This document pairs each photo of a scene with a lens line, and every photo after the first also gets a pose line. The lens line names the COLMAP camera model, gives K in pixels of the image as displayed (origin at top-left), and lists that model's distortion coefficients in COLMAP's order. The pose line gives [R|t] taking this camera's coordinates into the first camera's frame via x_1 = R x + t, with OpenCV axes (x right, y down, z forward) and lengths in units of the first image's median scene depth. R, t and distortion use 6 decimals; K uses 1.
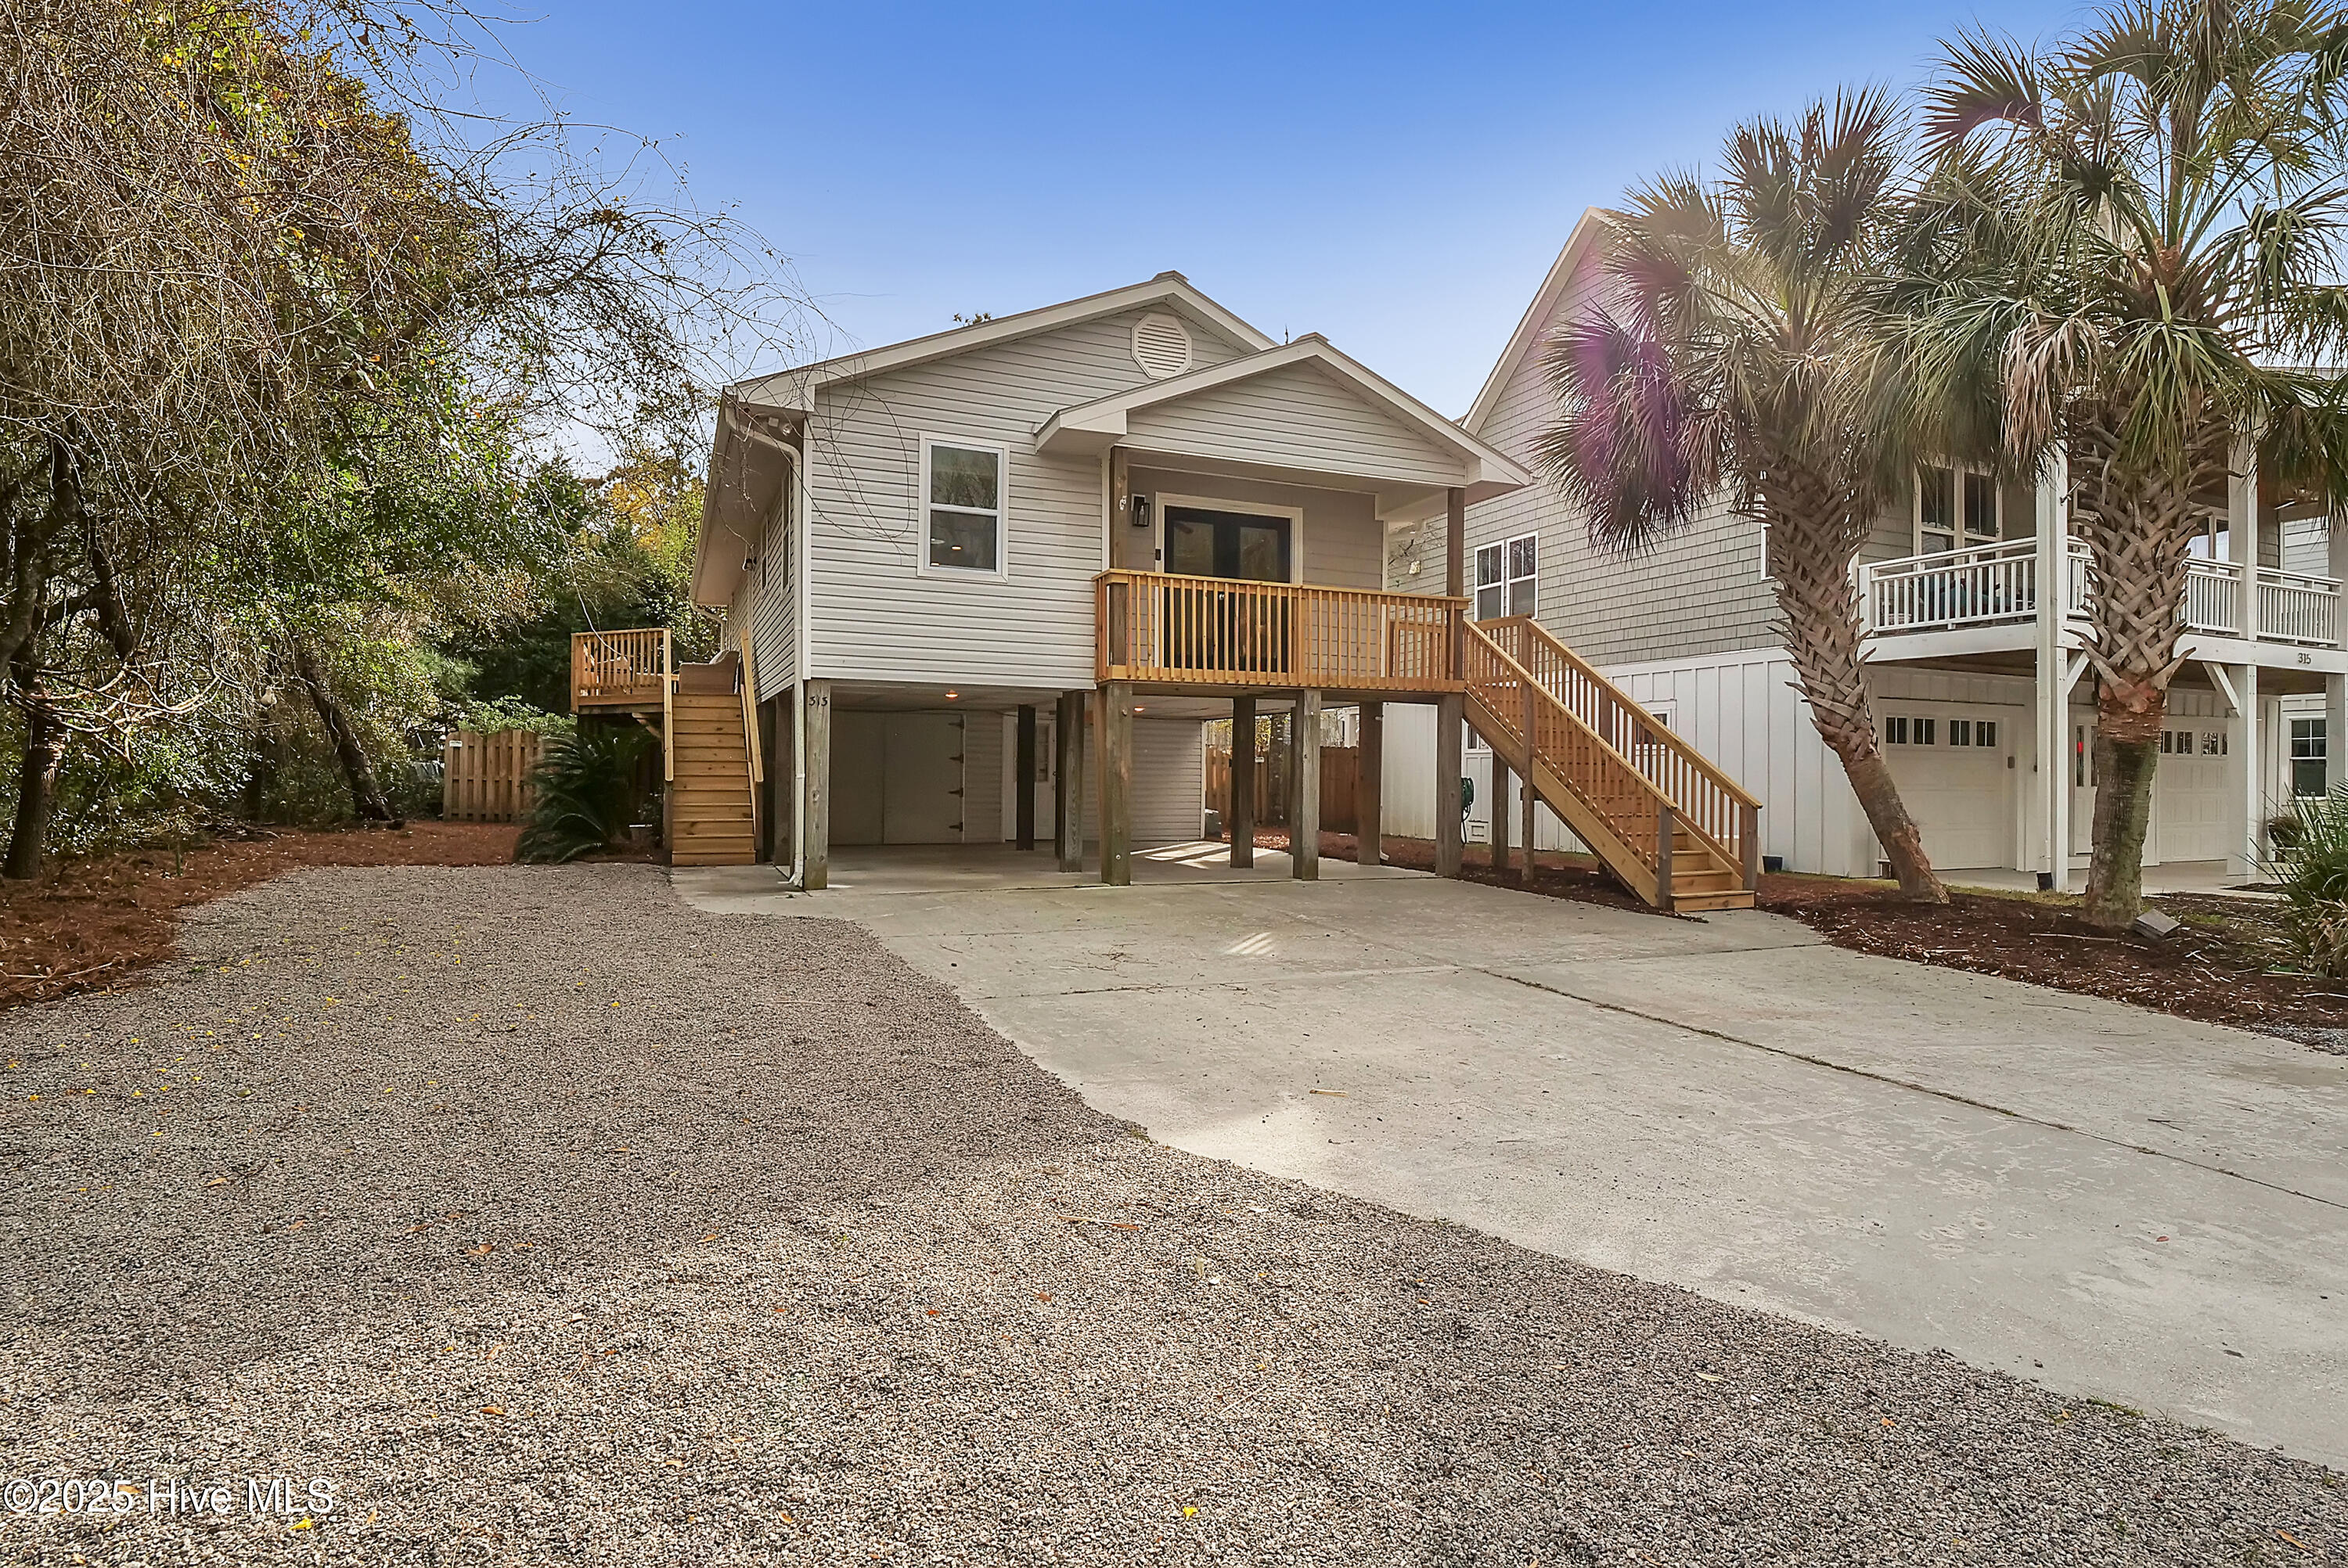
lens RADIAL K [[1163.4, 0, 1178.8], [0, 1163.4, 781.1], [0, 0, 1]] dist [-0.005104, -0.000327]
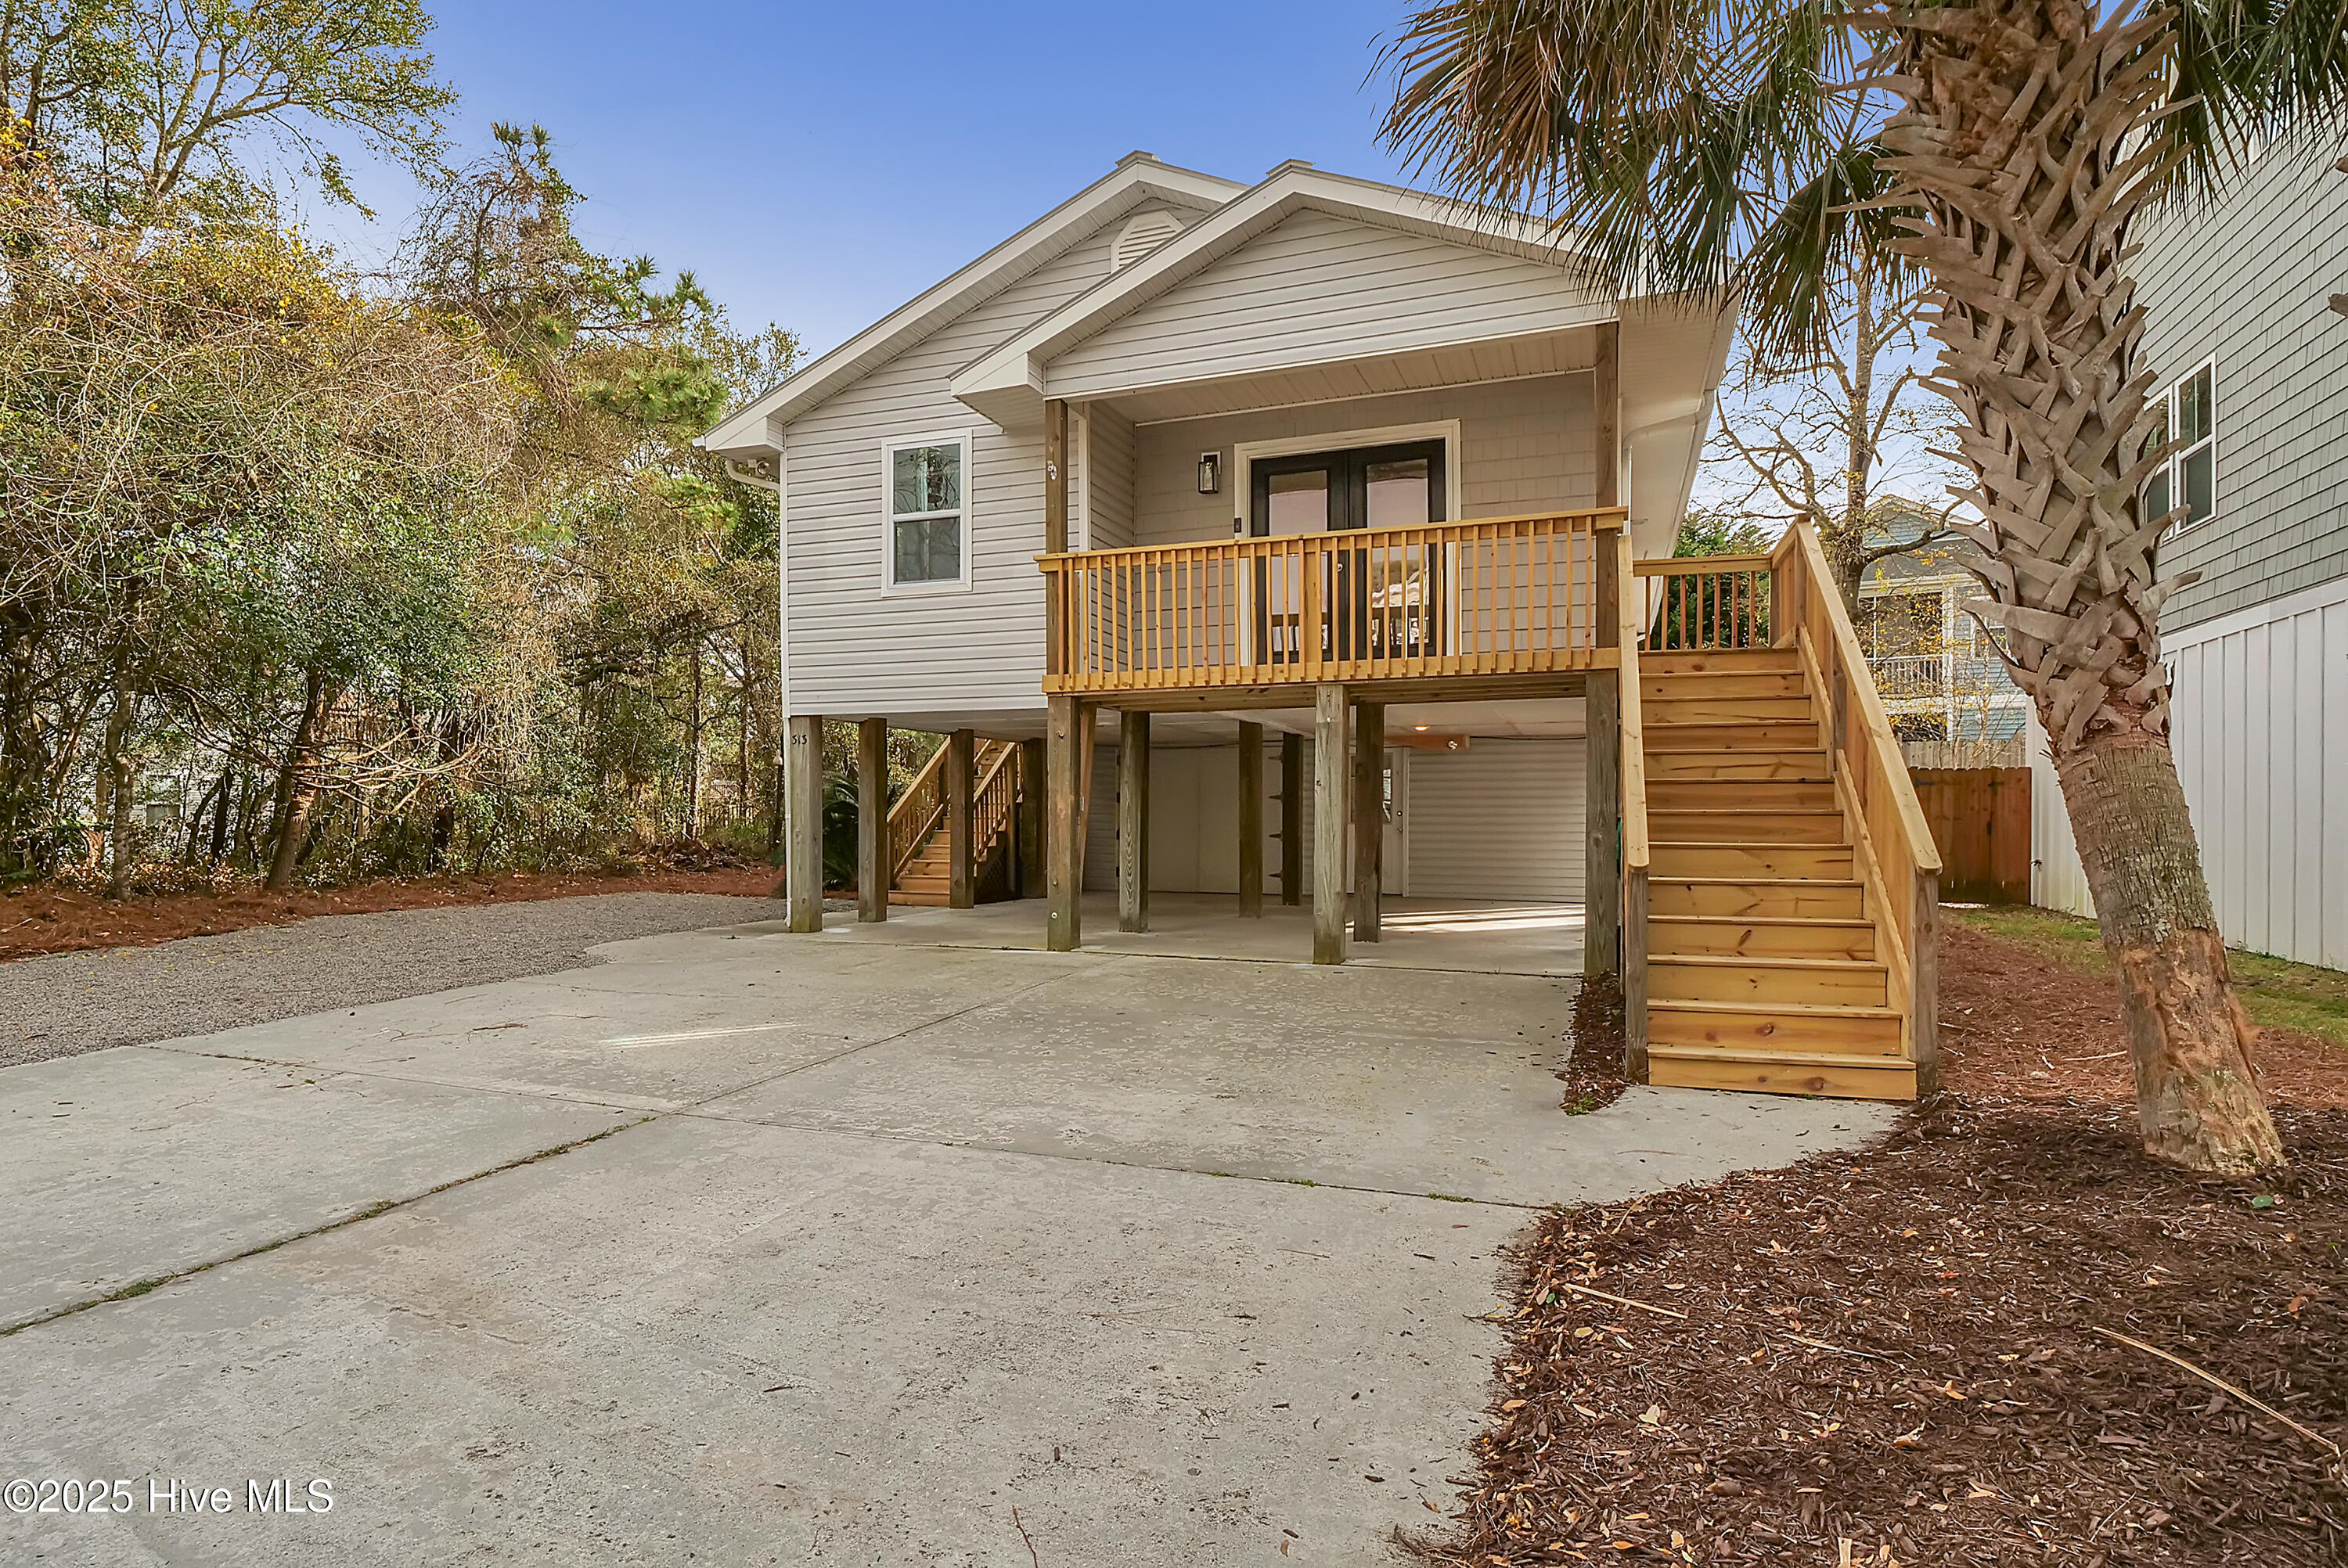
lens RADIAL K [[1163.4, 0, 1181.9], [0, 1163.4, 798.2], [0, 0, 1]] dist [-0.005104, -0.000327]
pose [[0.732310, -0.013945, -0.680828, 0.516465], [0.005618, 0.999880, -0.014437, -0.002534], [0.680948, 0.006747, 0.732301, 0.444542]]
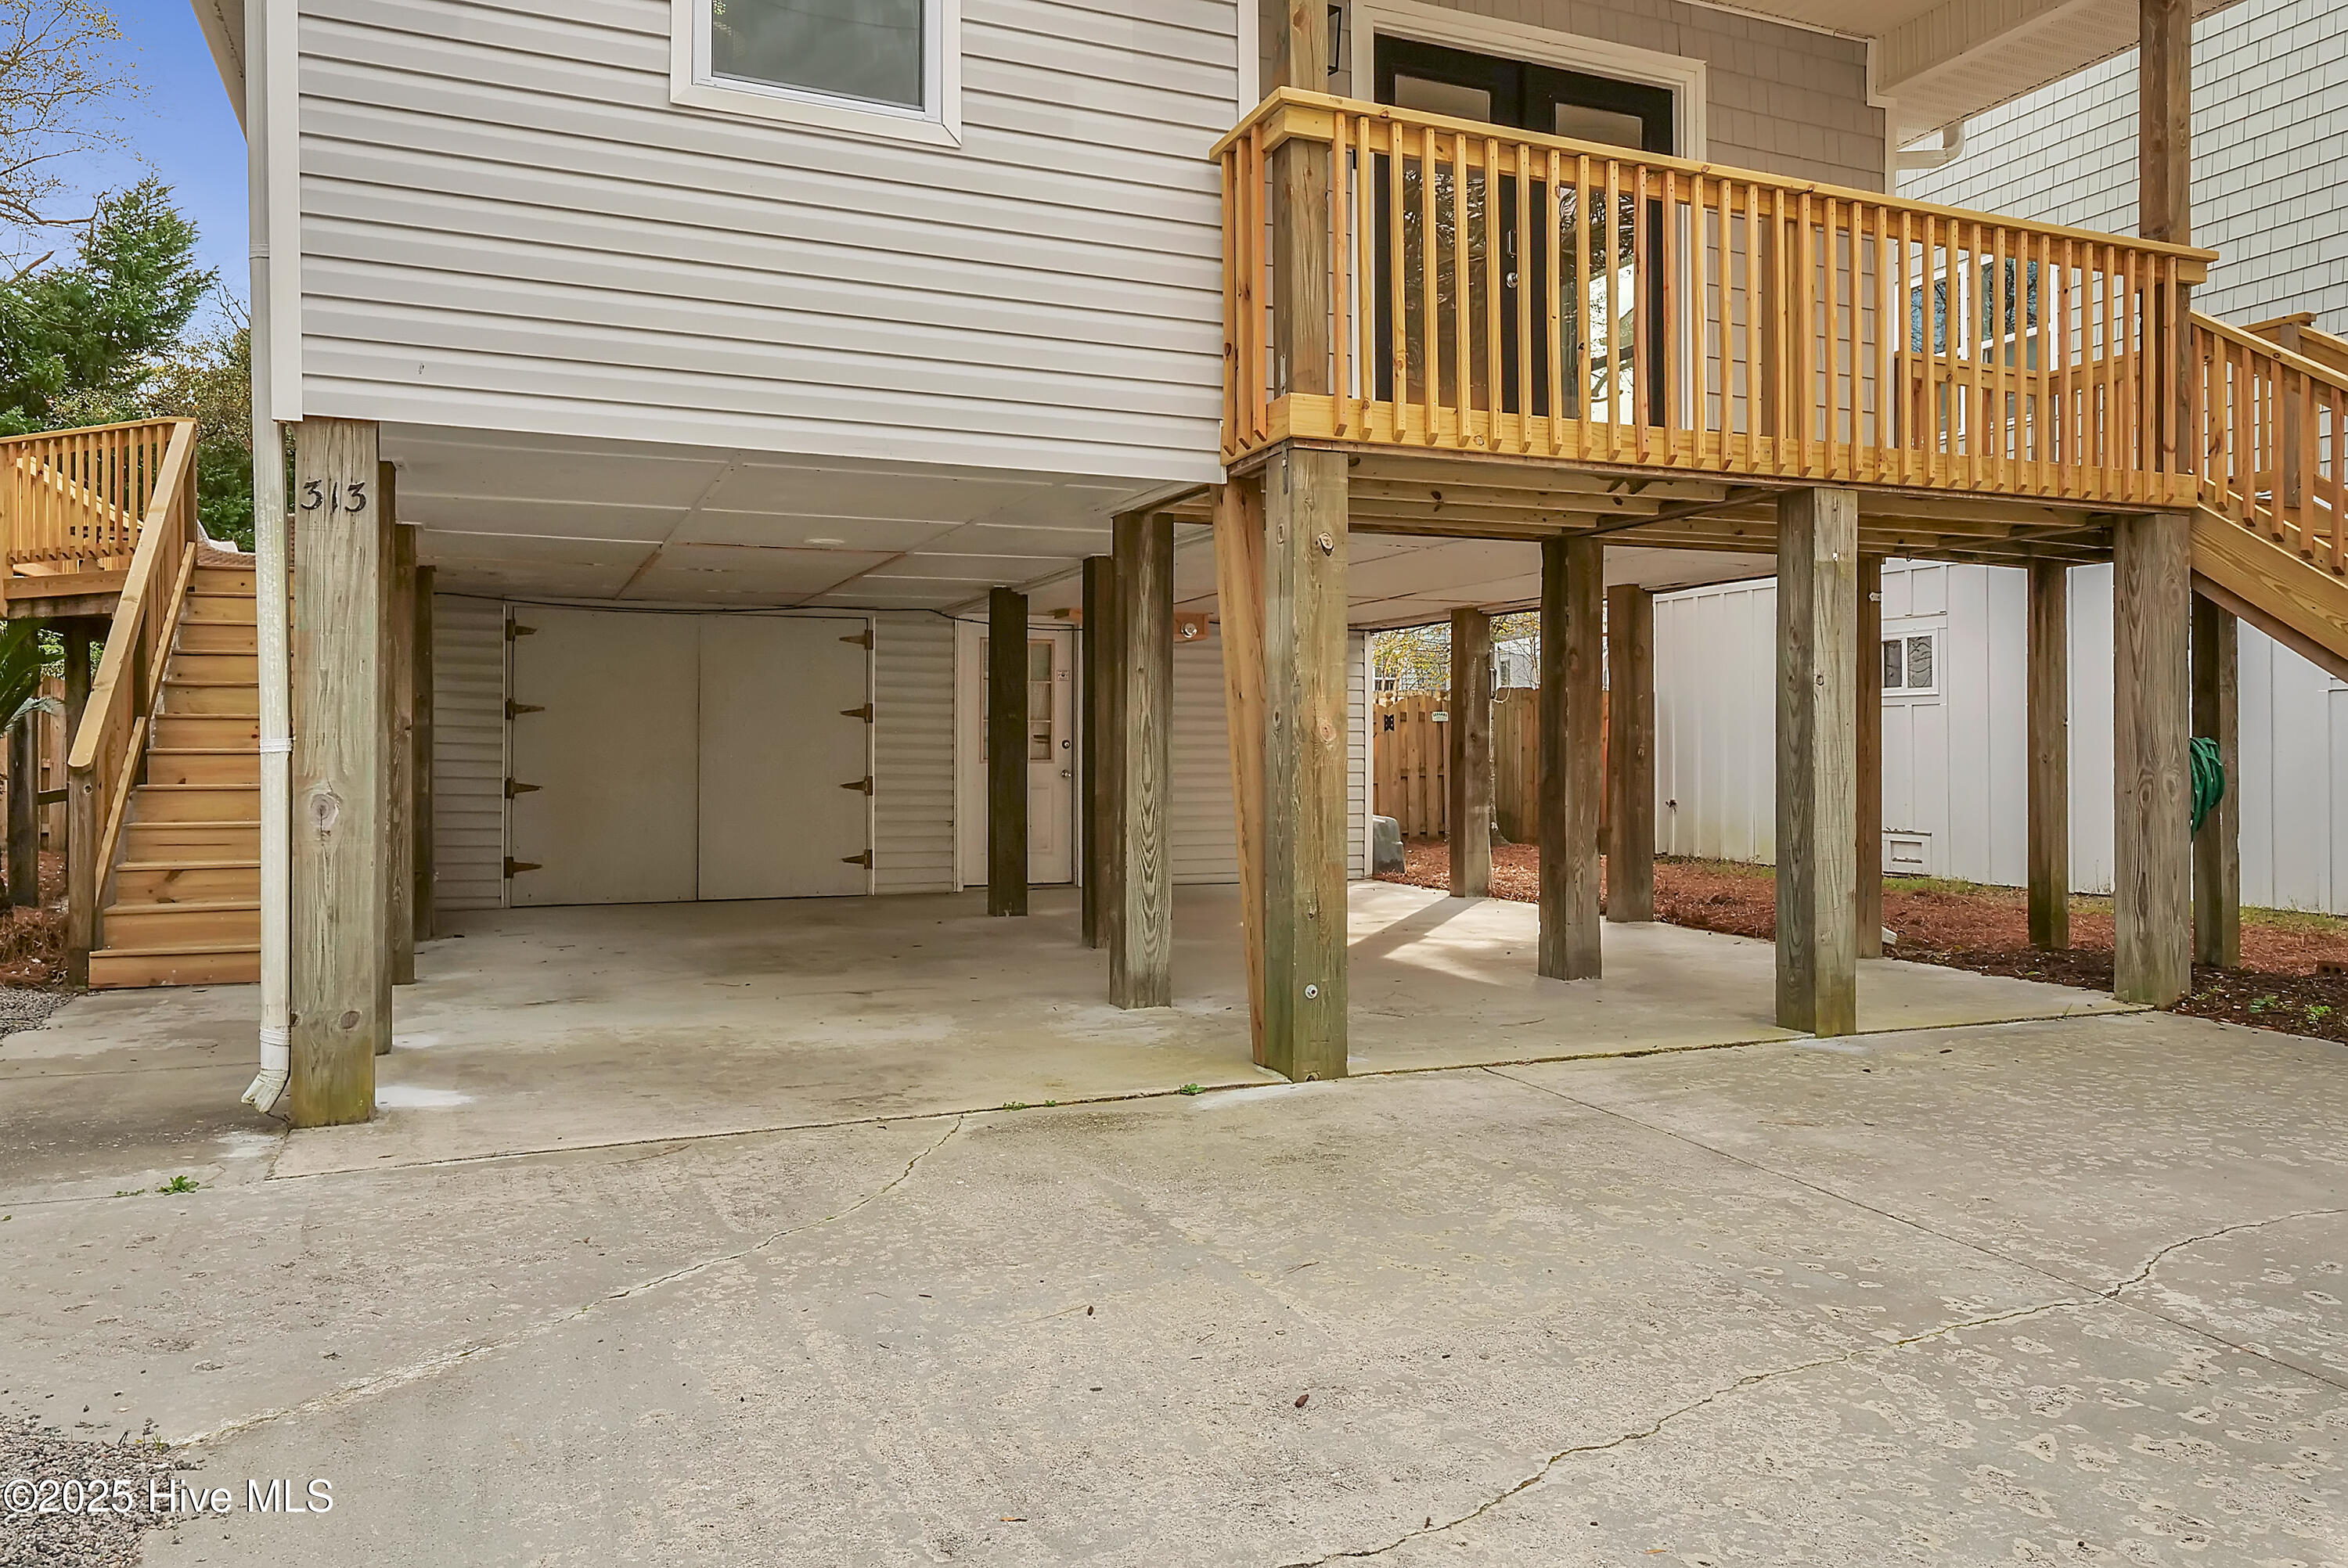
lens RADIAL K [[1585.2, 0, 1166.6], [0, 1585.2, 771.9], [0, 0, 1]] dist [0.009382, 0.000837]
pose [[0.999704, -0.009129, -0.022573, -0.075543], [0.009275, 0.999937, 0.006365, 0.001670], [0.022514, -0.006572, 0.999725, 0.521286]]
